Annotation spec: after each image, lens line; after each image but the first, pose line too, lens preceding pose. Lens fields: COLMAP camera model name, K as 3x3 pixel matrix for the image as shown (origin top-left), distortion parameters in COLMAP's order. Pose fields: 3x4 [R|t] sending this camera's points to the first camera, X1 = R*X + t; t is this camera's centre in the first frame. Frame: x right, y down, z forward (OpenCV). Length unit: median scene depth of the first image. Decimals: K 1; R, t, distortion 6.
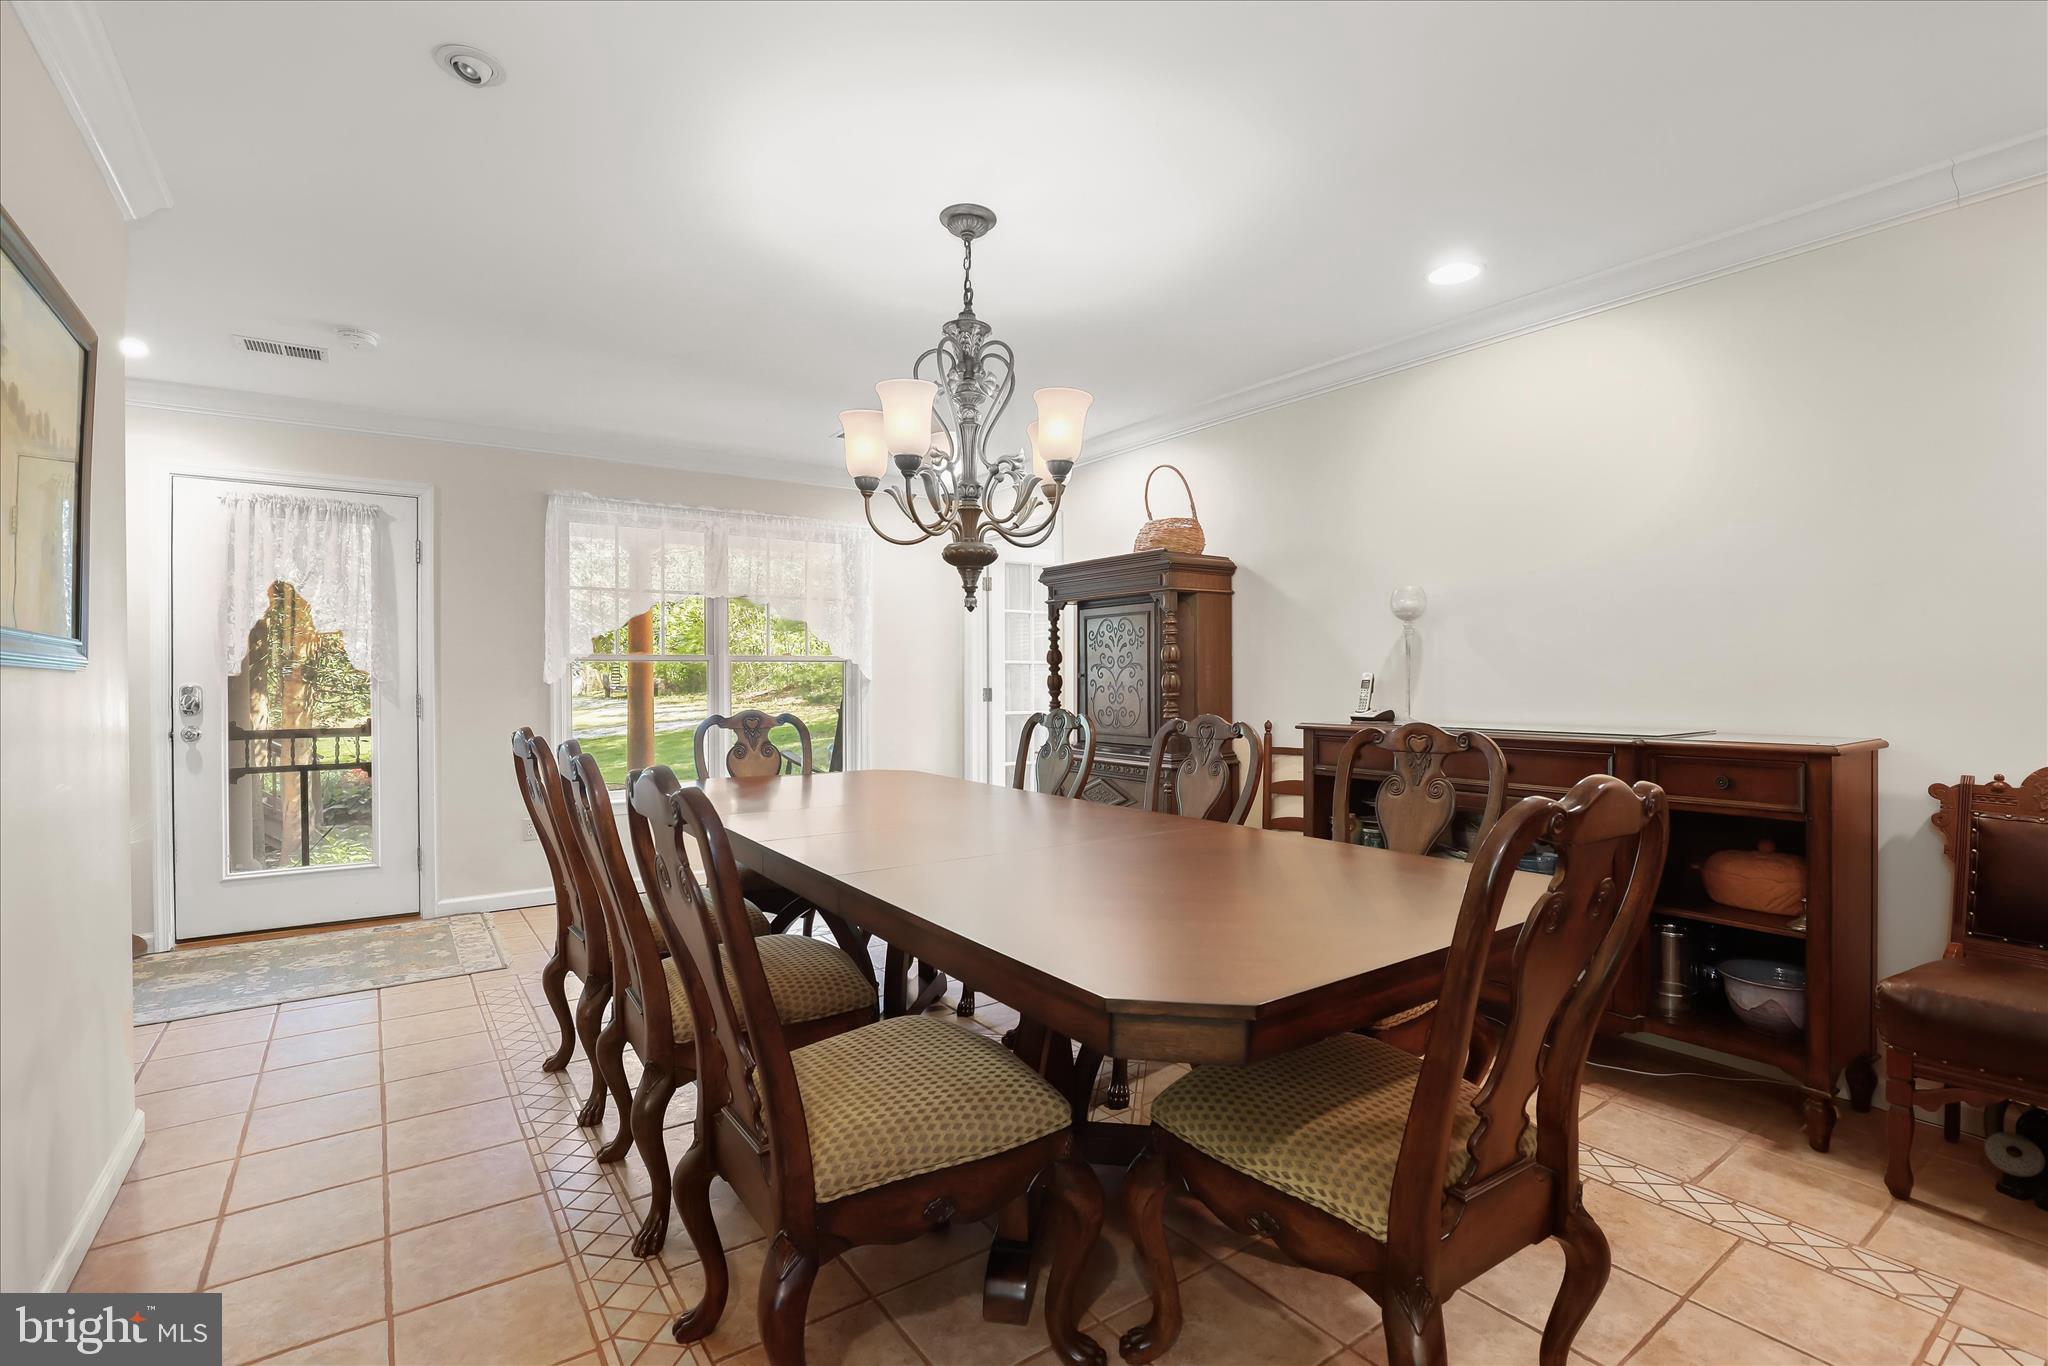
lens RADIAL K [[942.6, 0, 1030.6], [0, 942.6, 677.9], [0, 0, 1]] dist [-0.005274, -0.004483]
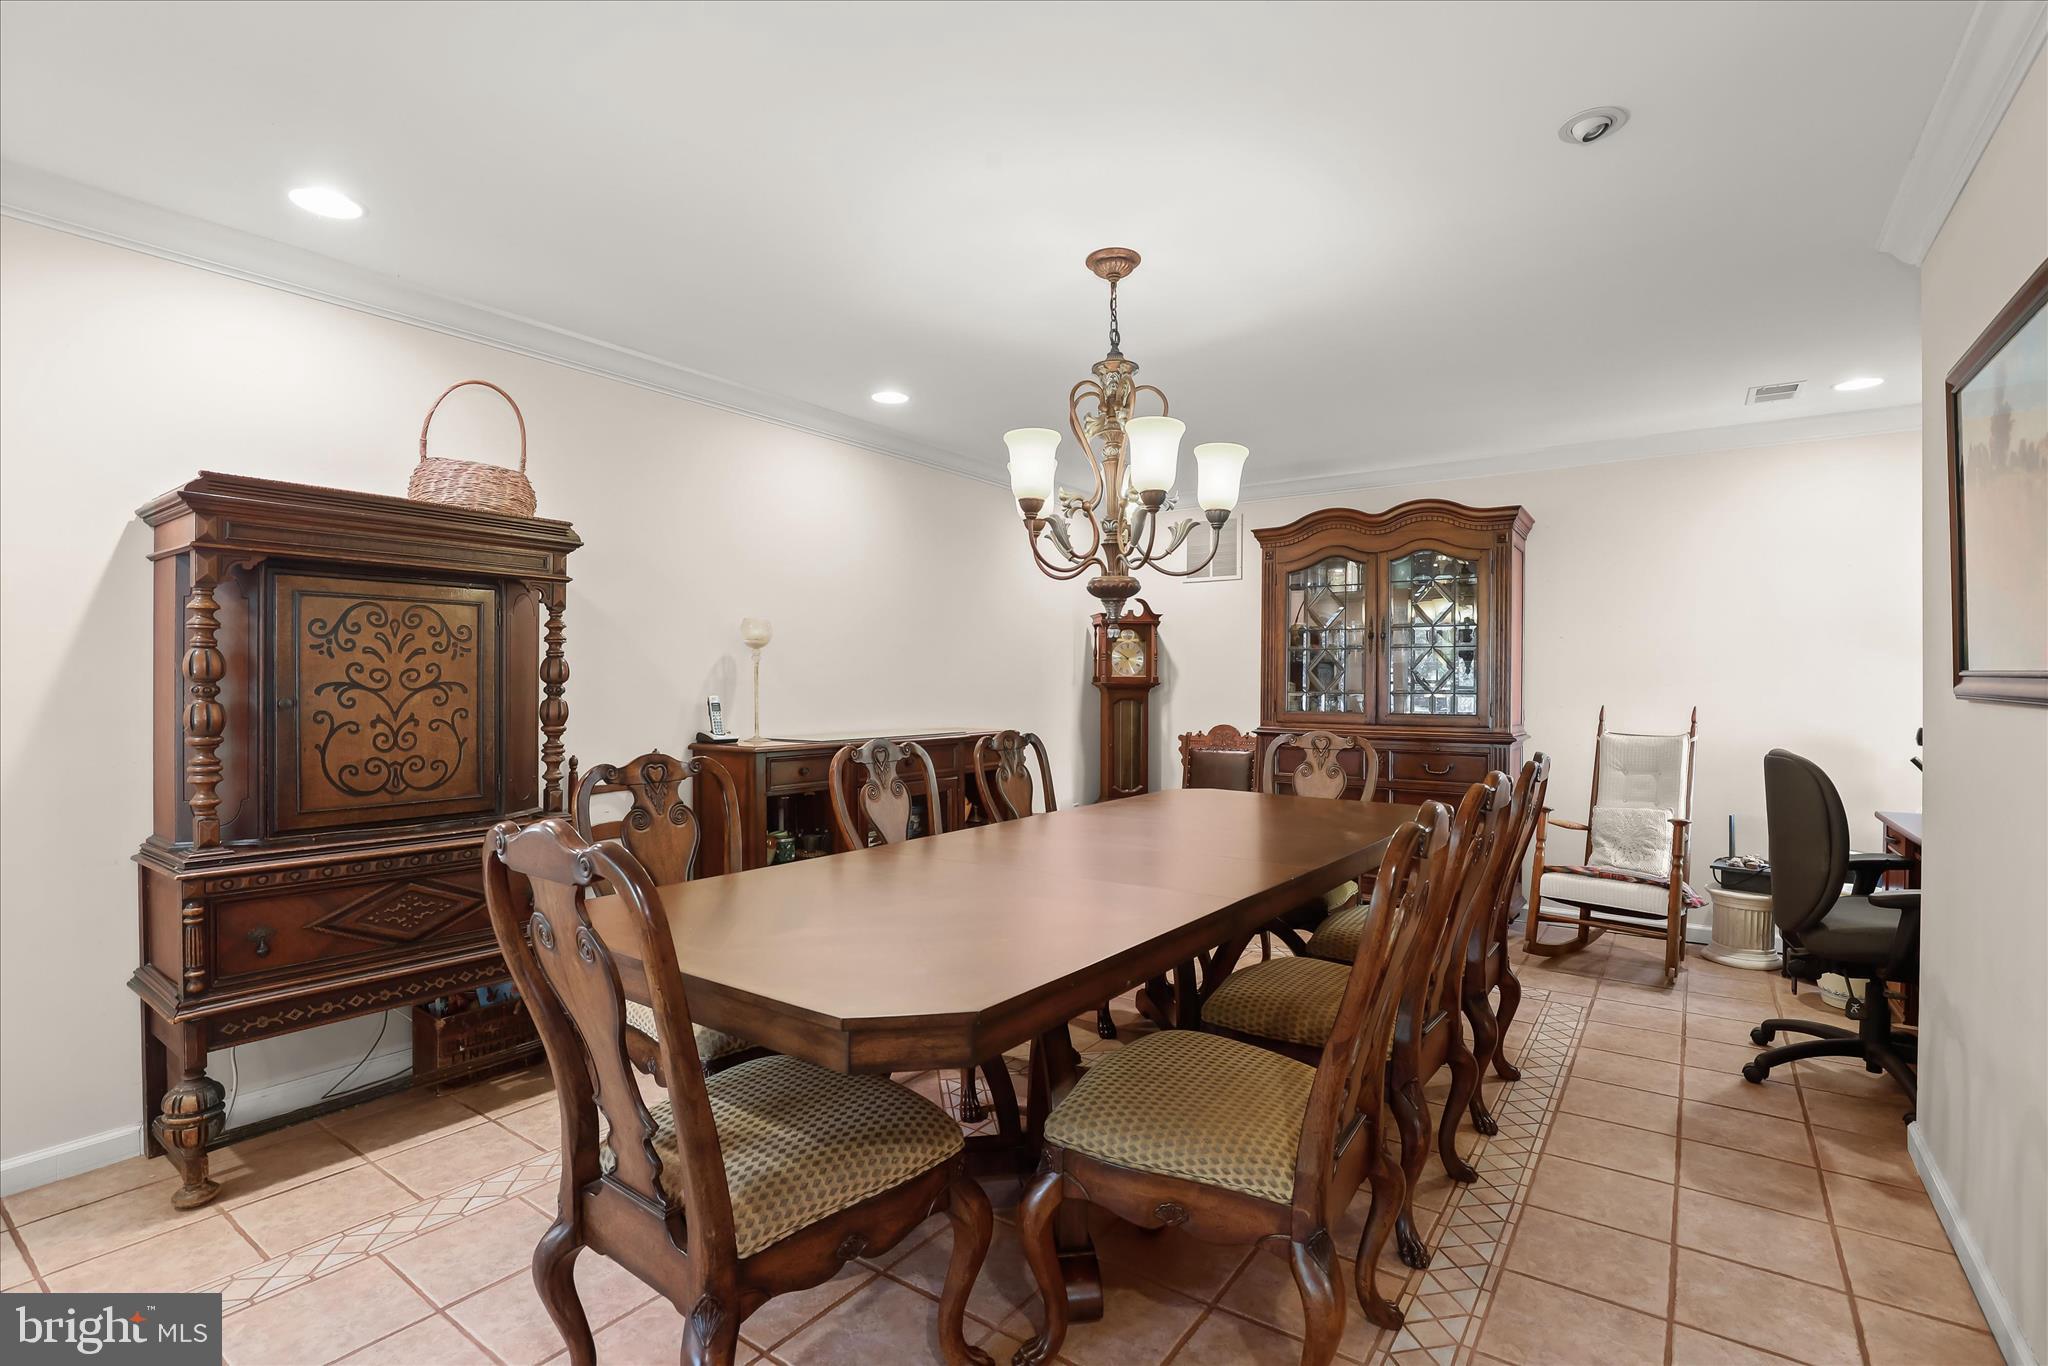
lens RADIAL K [[942.6, 0, 1024.0], [0, 942.6, 682.5], [0, 0, 1]] dist [-0.005274, -0.004483]
pose [[-0.327342, 0.001768, 0.944904, -1.205144], [-0.005708, 0.999976, -0.003849, -0.030667], [-0.944889, -0.006654, -0.327324, 1.700557]]
